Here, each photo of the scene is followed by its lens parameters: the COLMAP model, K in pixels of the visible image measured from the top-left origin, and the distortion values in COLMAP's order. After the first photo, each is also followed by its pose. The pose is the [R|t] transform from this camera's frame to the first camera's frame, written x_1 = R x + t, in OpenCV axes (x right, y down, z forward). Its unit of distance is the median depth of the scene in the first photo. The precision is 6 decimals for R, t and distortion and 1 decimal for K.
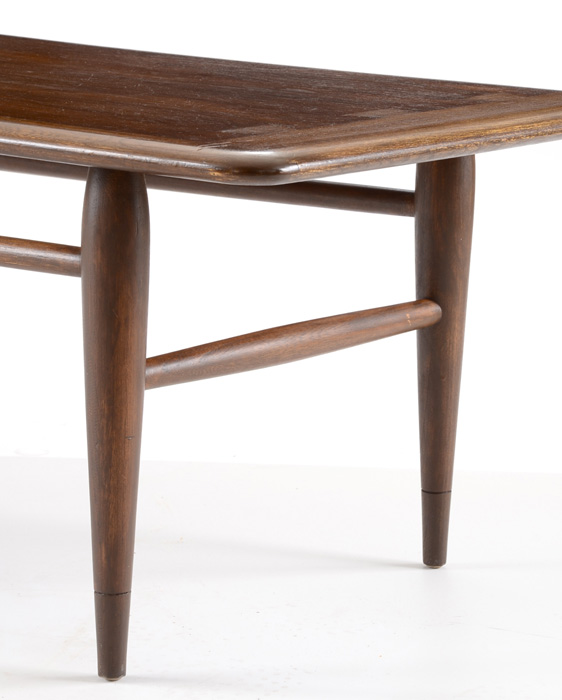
lens RADIAL K [[3000.9, 0, 281.5], [0, 3000.9, 348.3], [0, 0, 1]] dist [0.789785, 0.000000]
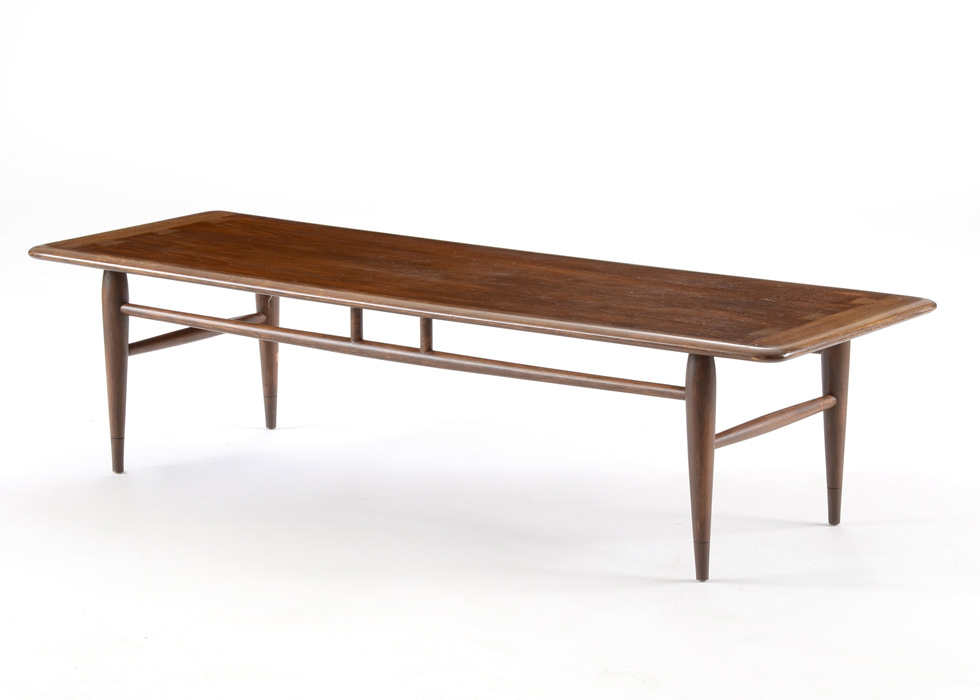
lens RADIAL K [[3091.8, 0, 489.0], [0, 3091.8, 352.8], [0, 0, 1]] dist [0.641453, 0.000000]
pose [[0.999399, -0.032503, 0.012025, -0.233477], [0.032217, 0.999210, 0.023252, -0.114610], [-0.012771, -0.022851, 0.999657, -1.257863]]
